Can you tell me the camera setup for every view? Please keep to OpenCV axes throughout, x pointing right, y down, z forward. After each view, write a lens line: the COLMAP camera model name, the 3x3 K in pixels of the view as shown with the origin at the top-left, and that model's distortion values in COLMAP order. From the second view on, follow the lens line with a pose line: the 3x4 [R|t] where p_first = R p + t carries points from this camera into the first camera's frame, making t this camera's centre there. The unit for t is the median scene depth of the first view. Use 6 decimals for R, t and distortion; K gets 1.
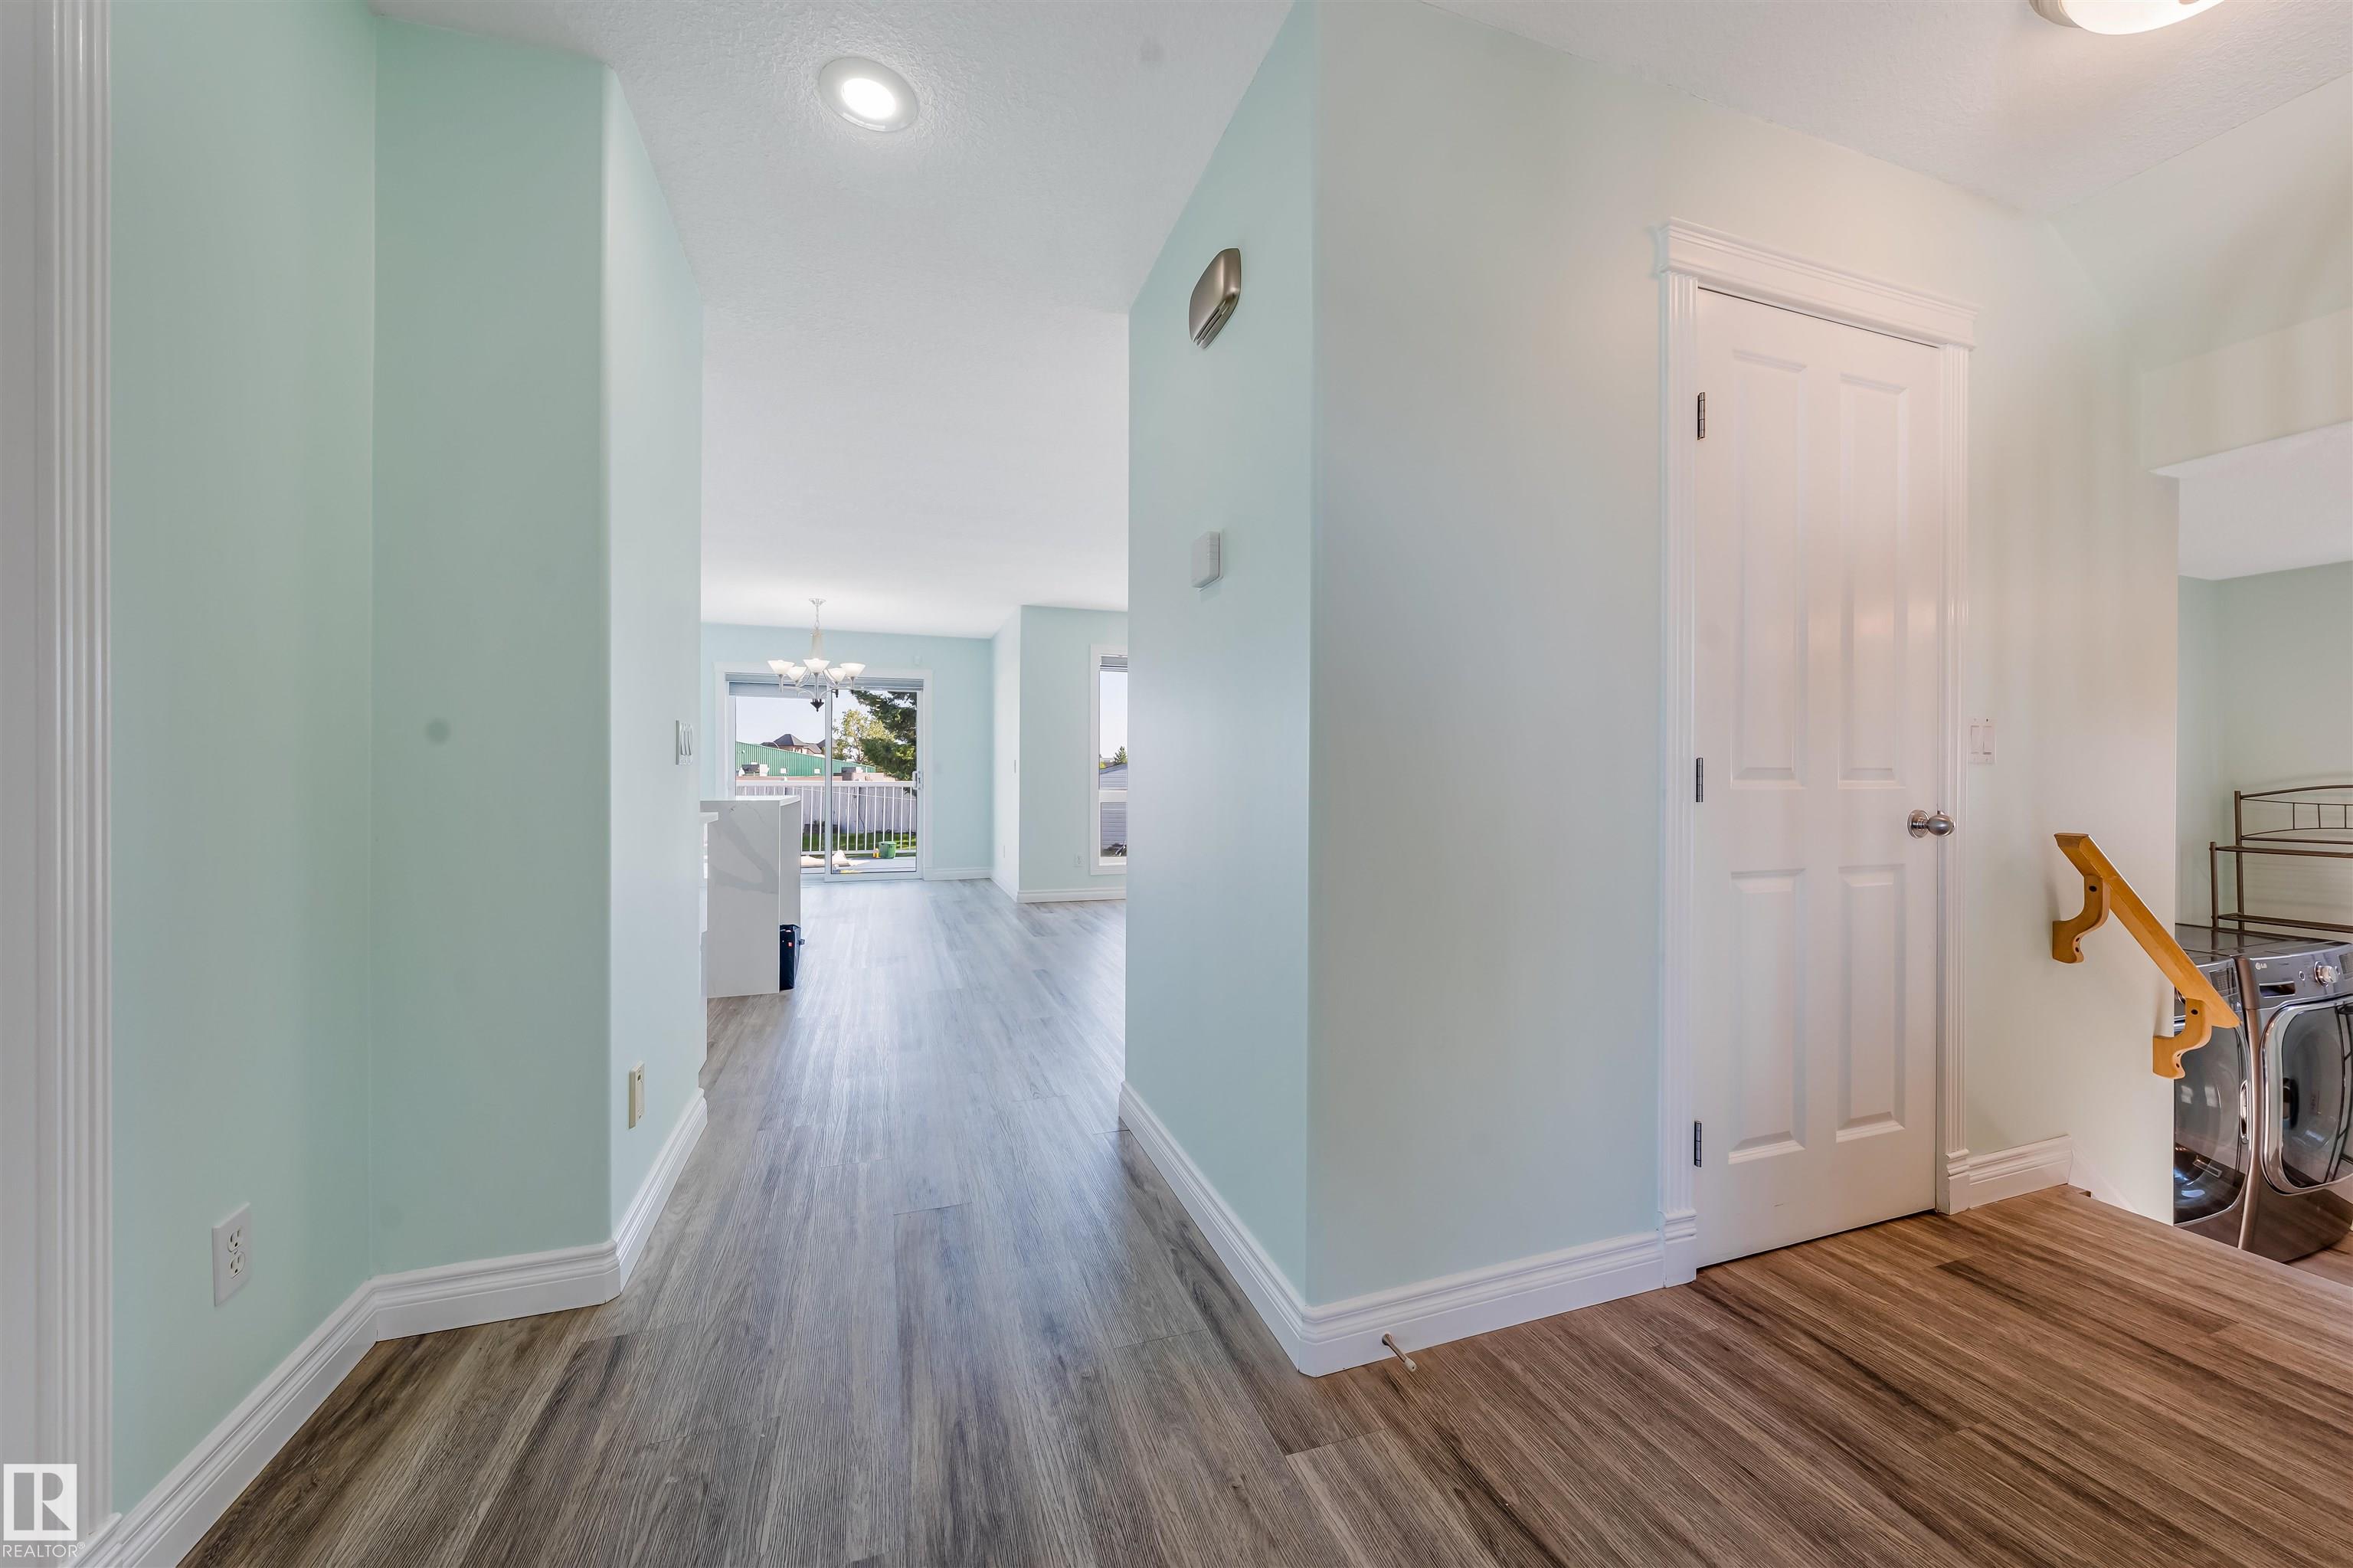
lens RADIAL K [[858.9, 0, 1180.6], [0, 858.9, 781.9], [0, 0, 1]] dist [0.002115, -0.000322]
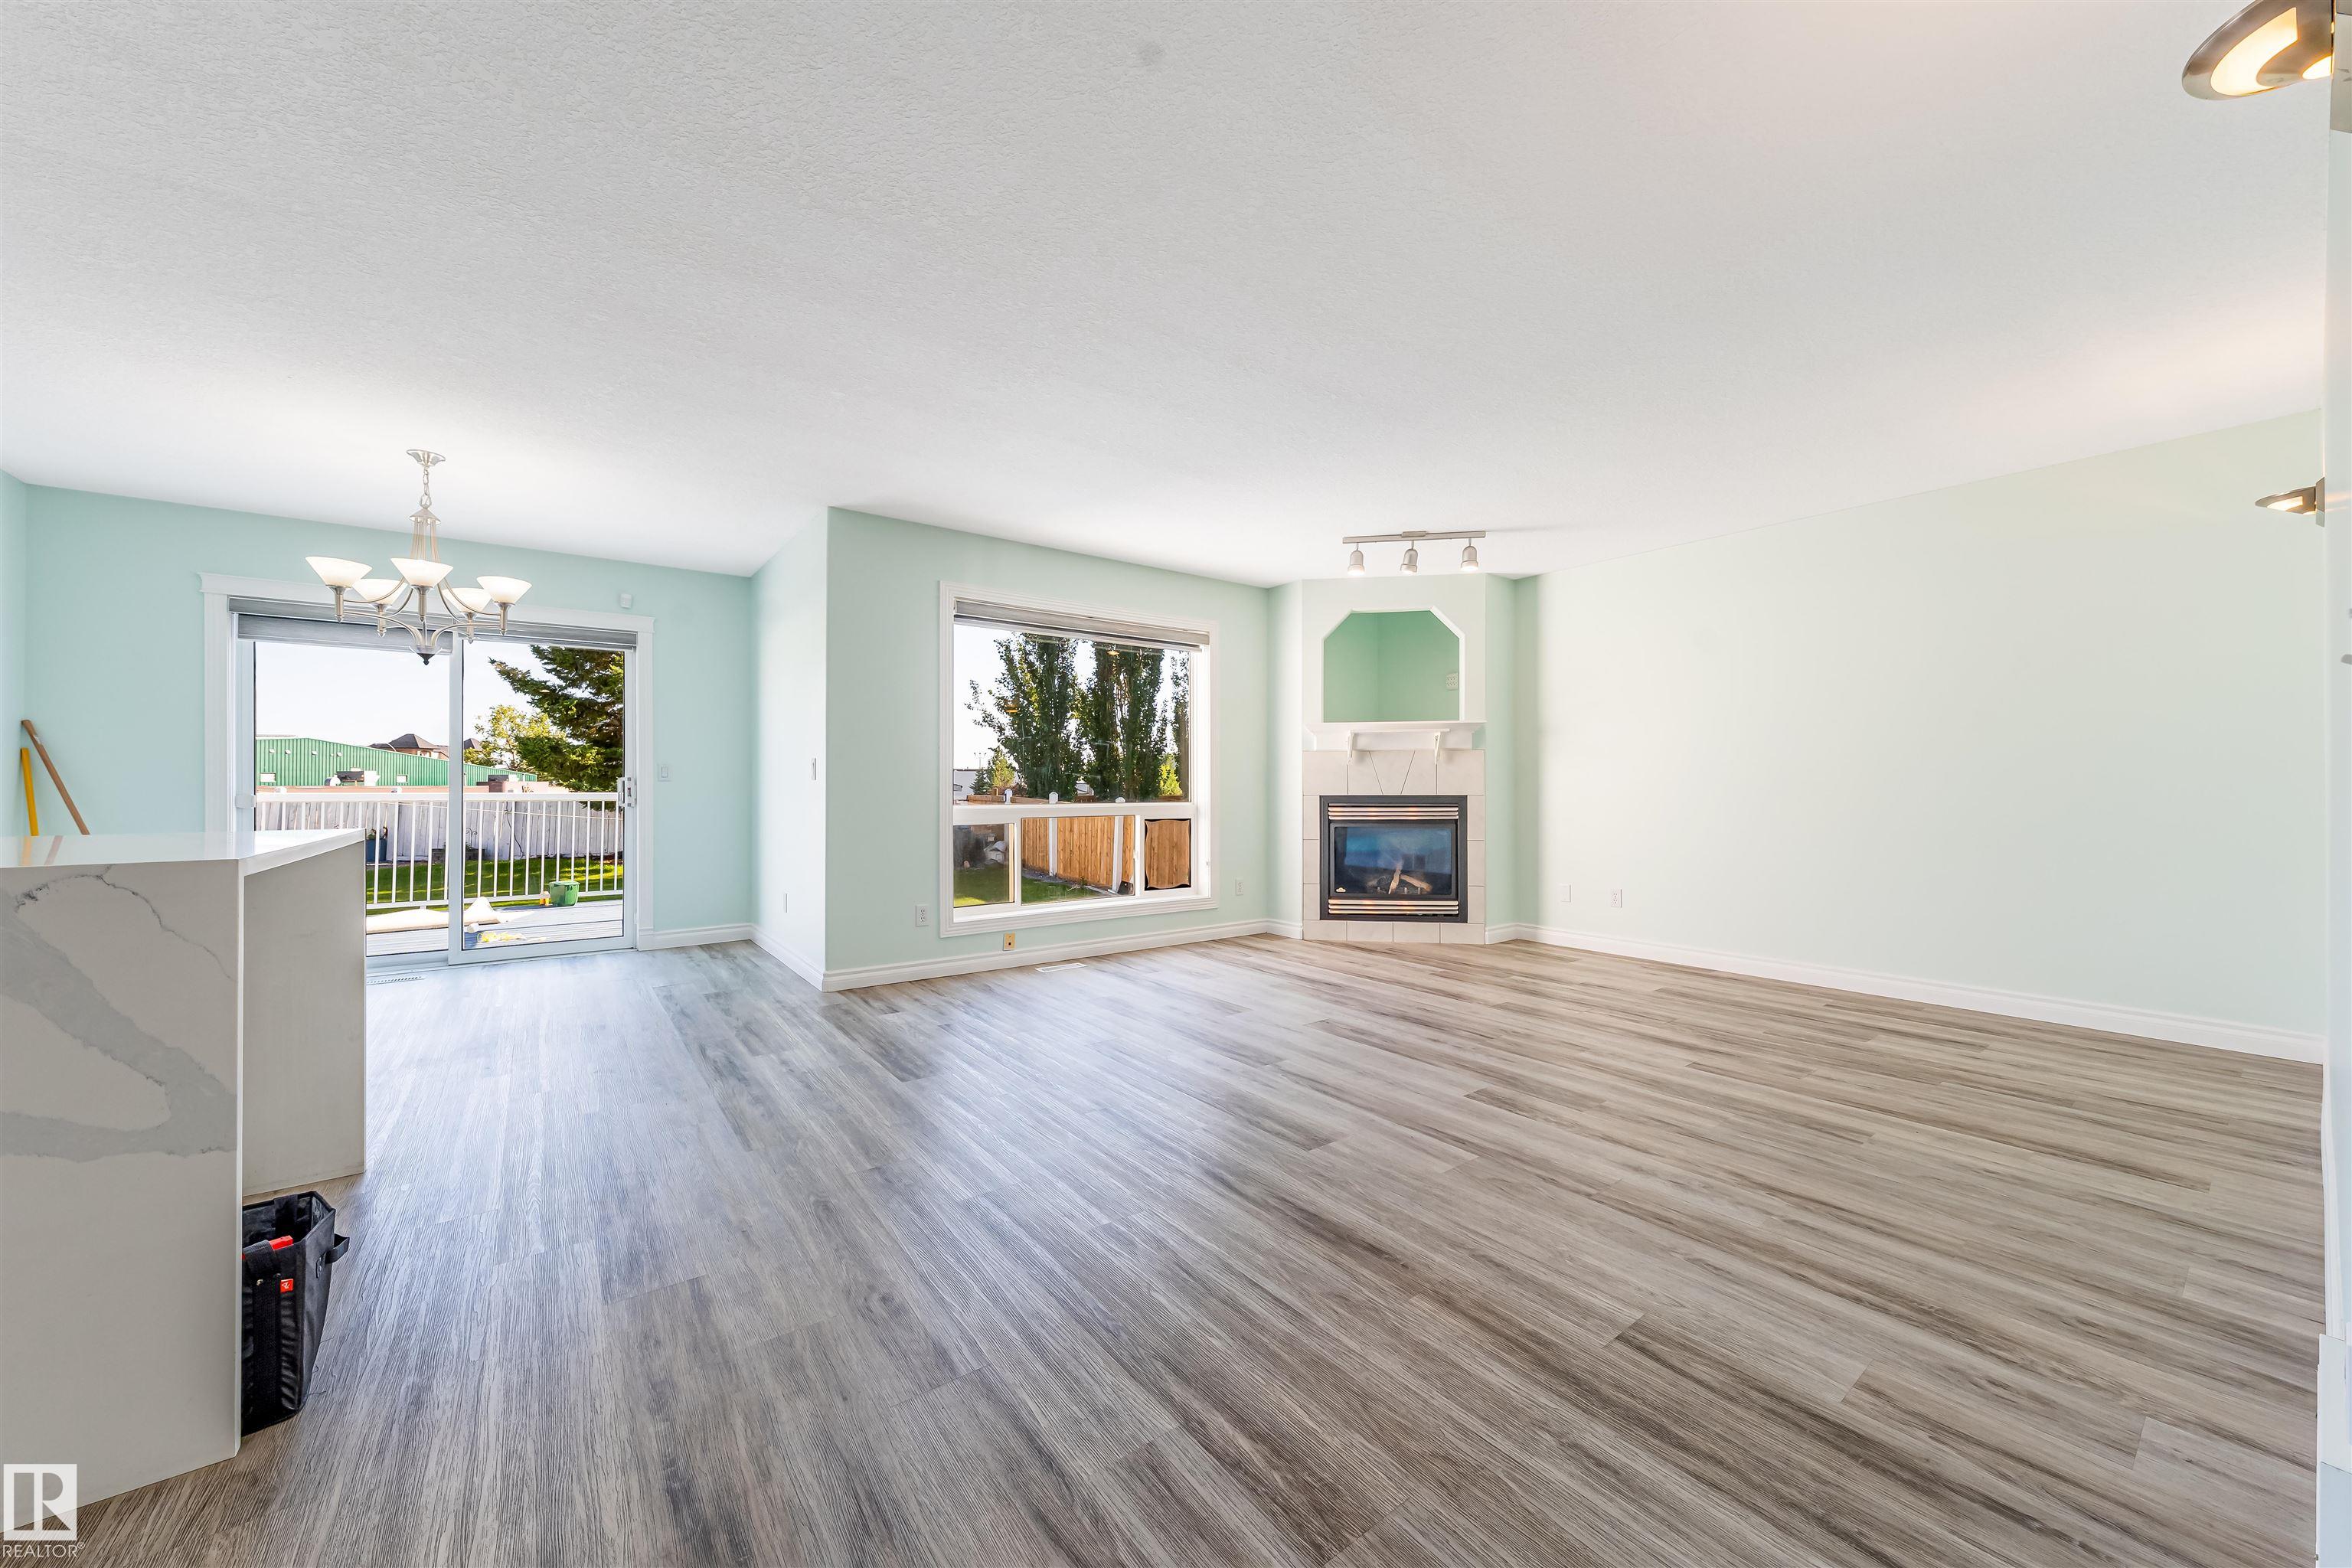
lens RADIAL K [[858.5, 0, 1170.5], [0, 858.5, 784.5], [0, 0, 1]] dist [0.002115, -0.000322]
pose [[0.956888, -0.001941, 0.290450, -0.069479], [0.003951, 0.999972, -0.006335, -0.001007], [-0.290430, 0.007209, 0.956869, 0.182206]]
